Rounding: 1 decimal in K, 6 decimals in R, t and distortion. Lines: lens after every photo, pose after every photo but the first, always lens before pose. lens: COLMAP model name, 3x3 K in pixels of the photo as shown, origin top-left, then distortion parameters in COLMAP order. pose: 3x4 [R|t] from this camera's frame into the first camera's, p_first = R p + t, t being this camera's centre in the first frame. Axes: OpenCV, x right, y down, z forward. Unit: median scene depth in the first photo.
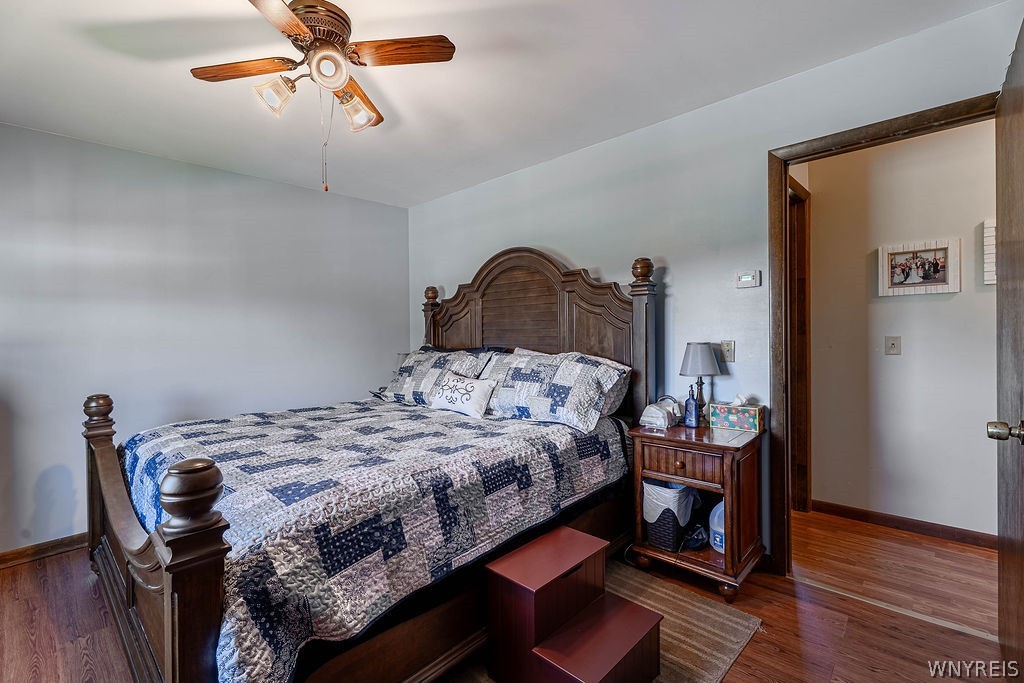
lens RADIAL K [[463.4, 0, 514.4], [0, 463.4, 324.4], [0, 0, 1]] dist [-0.025634, 0.000238]
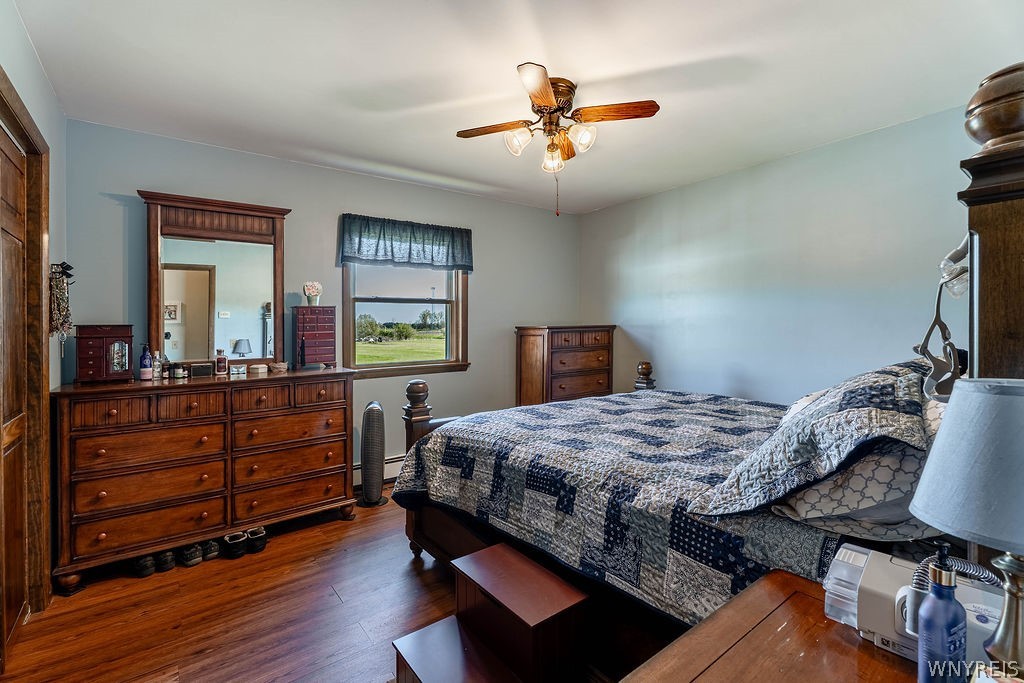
lens RADIAL K [[463.4, 0, 514.4], [0, 463.4, 324.4], [0, 0, 1]] dist [-0.025634, 0.000238]
pose [[-0.184968, 0.012439, -0.982666, 0.780750], [0.037579, 0.999278, 0.005576, 0.007775], [0.982026, -0.035896, -0.185302, 0.987324]]
